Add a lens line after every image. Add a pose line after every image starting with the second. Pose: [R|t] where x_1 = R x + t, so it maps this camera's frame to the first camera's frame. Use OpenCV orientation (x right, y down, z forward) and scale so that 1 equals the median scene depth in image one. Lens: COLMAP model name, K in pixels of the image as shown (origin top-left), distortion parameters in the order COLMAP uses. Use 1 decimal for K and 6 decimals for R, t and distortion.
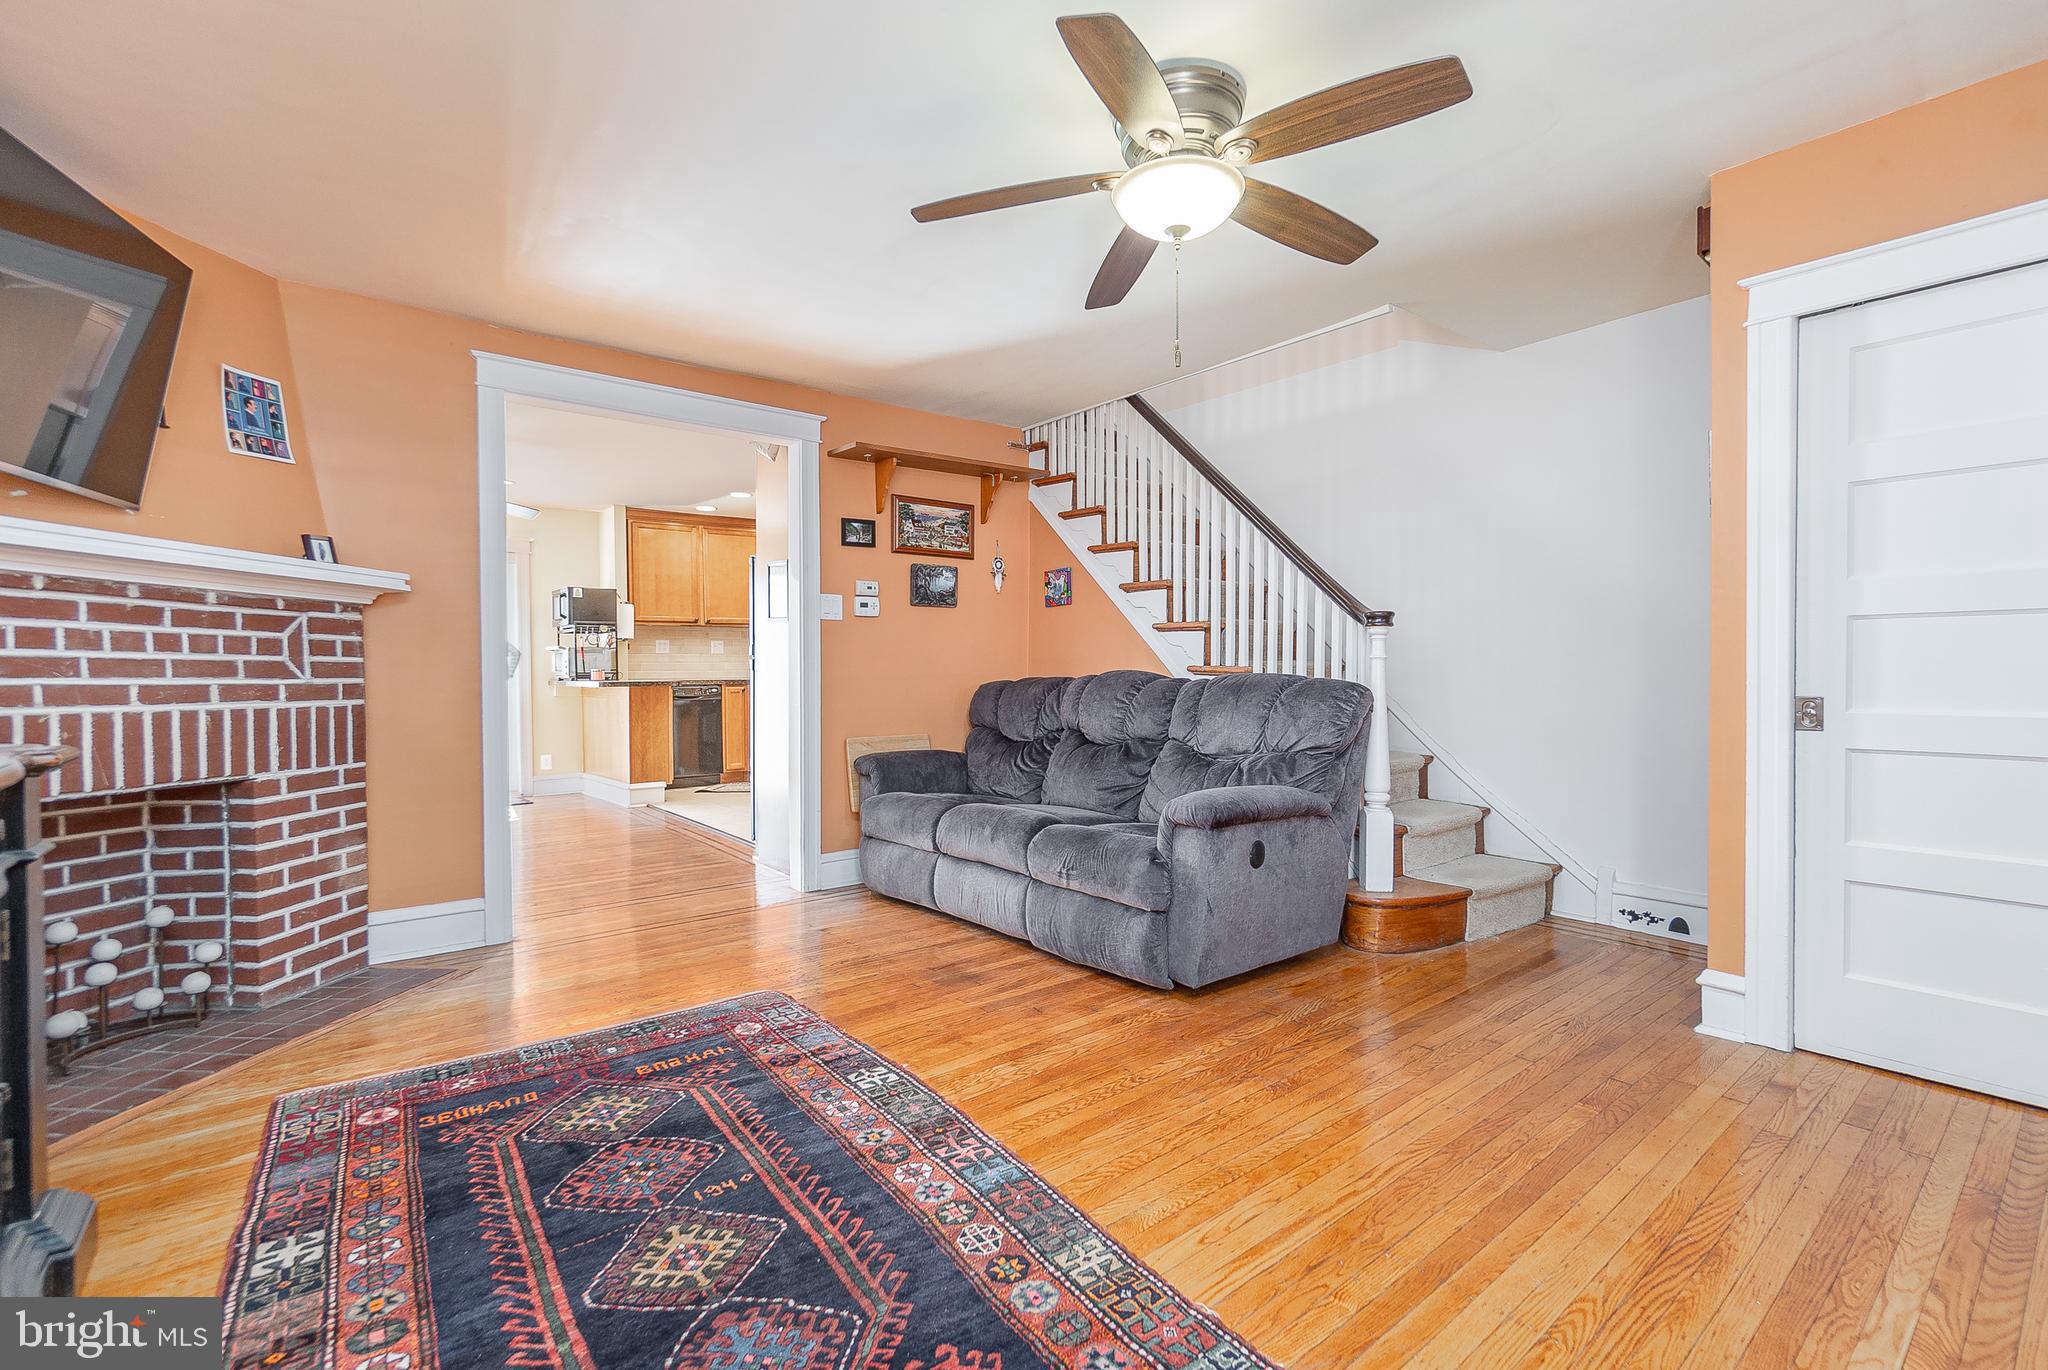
lens RADIAL K [[916.5, 0, 1016.3], [0, 916.5, 688.4], [0, 0, 1]] dist [0.001387, 0.000287]
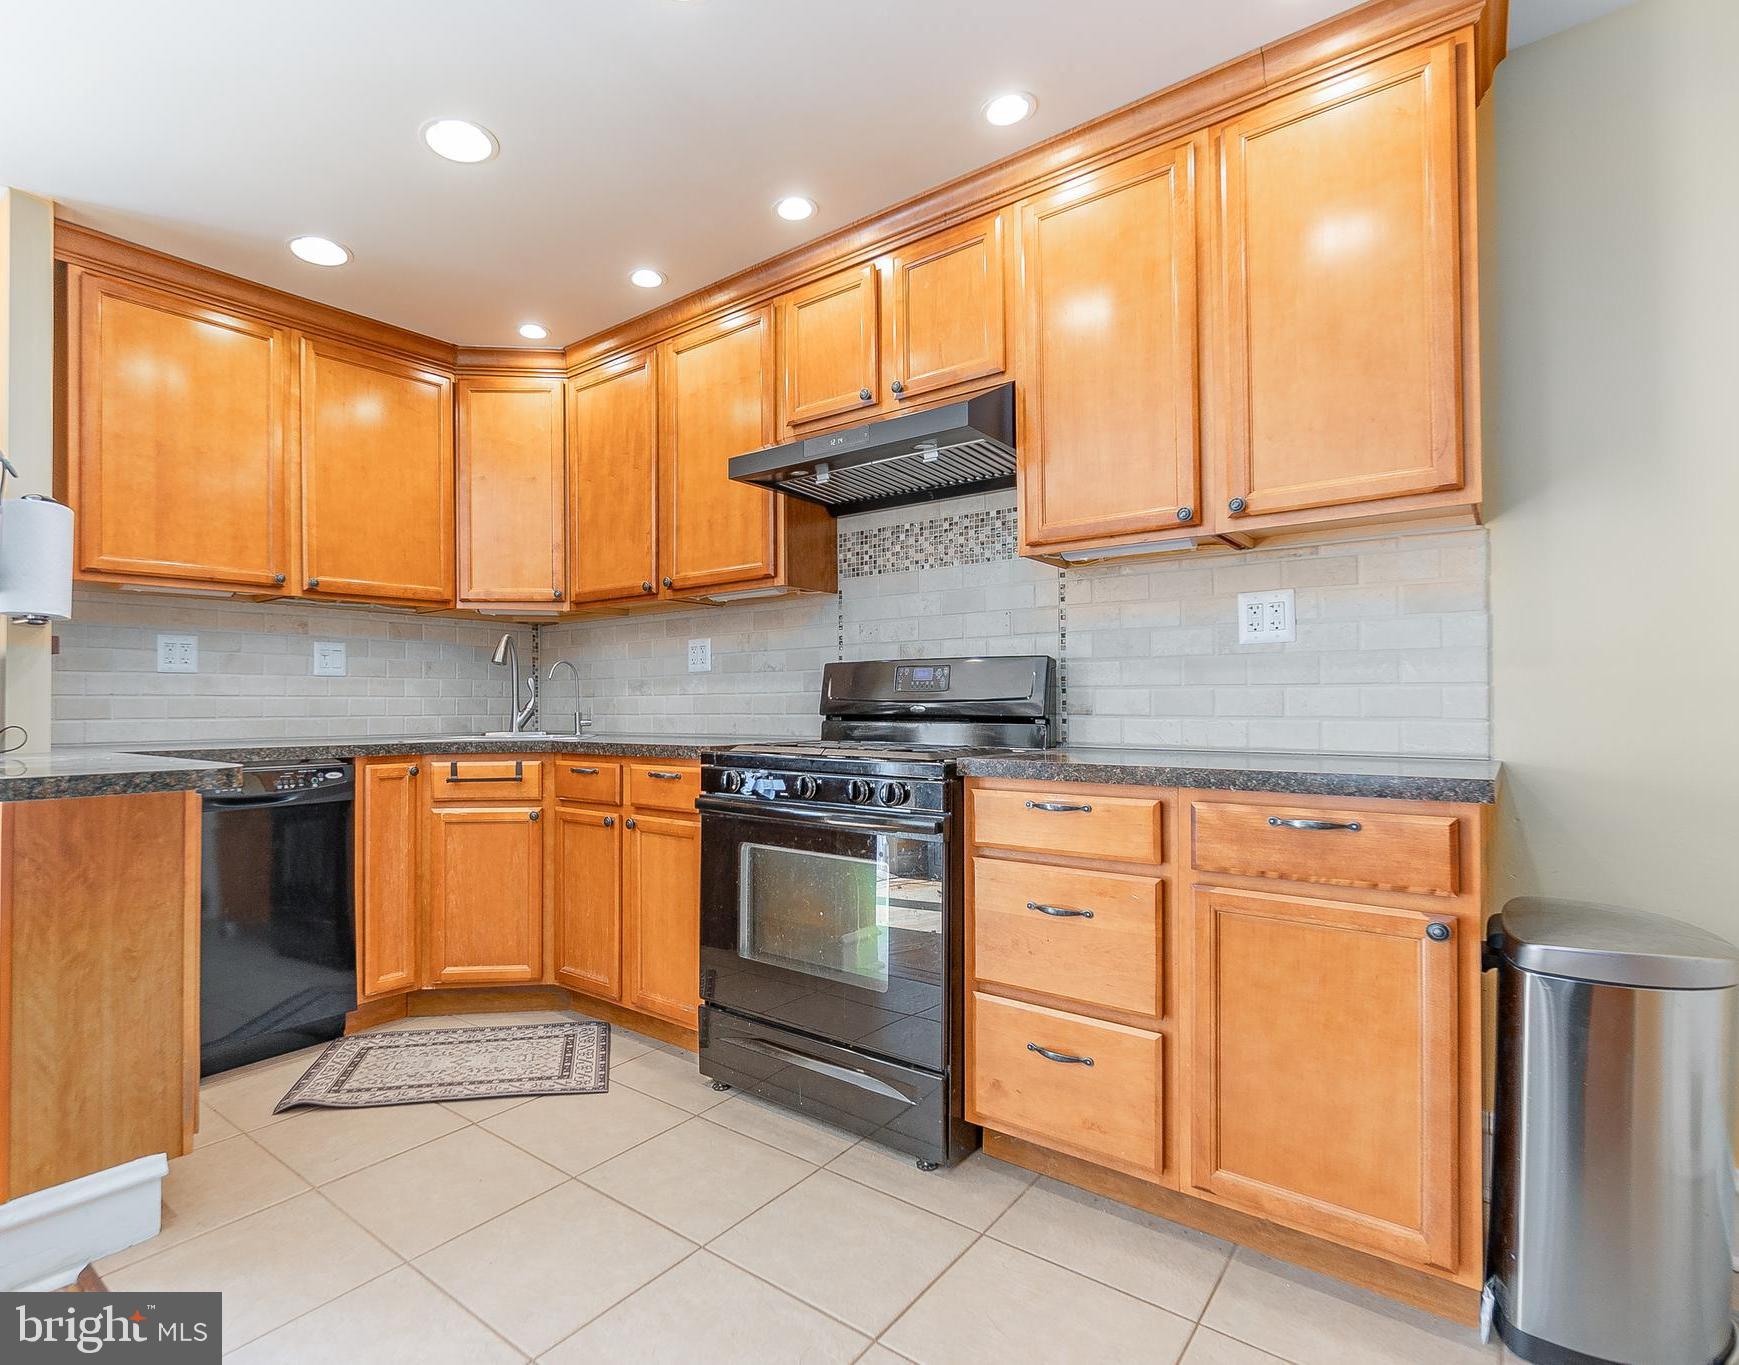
lens RADIAL K [[904.0, 0, 753.9], [0, 904.0, 692.8], [0, 0, 1]] dist [-0.003505, 0.001013]
pose [[0.983869, 0.002546, 0.178870, -0.808393], [0.004334, 0.999266, -0.038061, -0.054687], [-0.178836, 0.038222, 0.983136, 2.183140]]
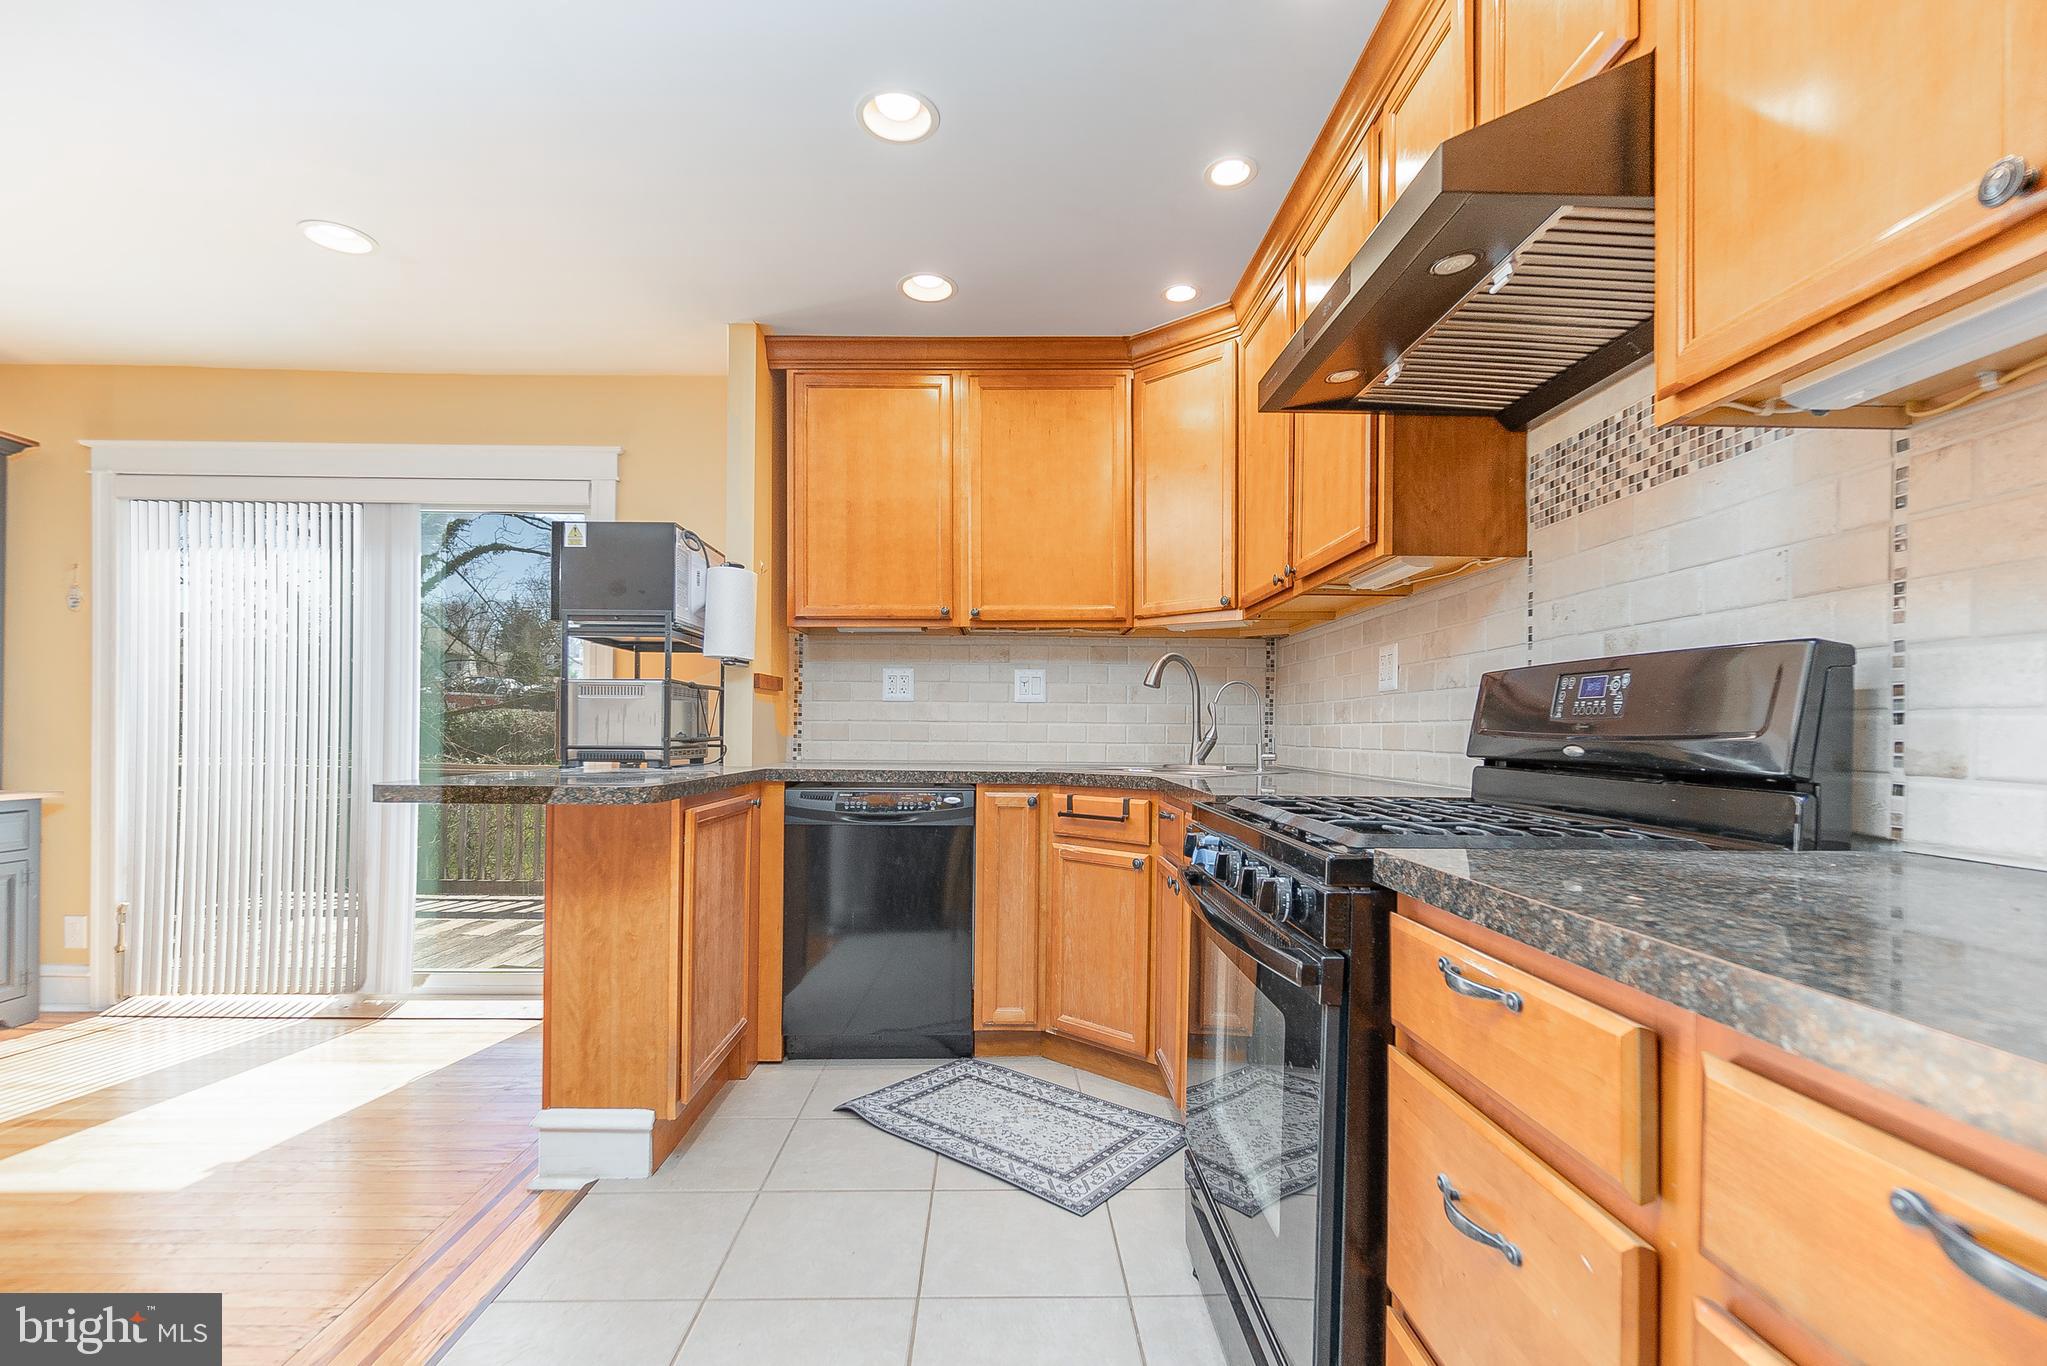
lens RADIAL K [[917.8, 0, 1007.2], [0, 917.8, 730.6], [0, 0, 1]] dist [-0.003553, 0.001846]
pose [[0.785253, 0.012008, -0.619058, -0.313047], [-0.026168, 0.999562, -0.013805, -0.072300], [0.618622, 0.027040, 0.785224, 2.536289]]
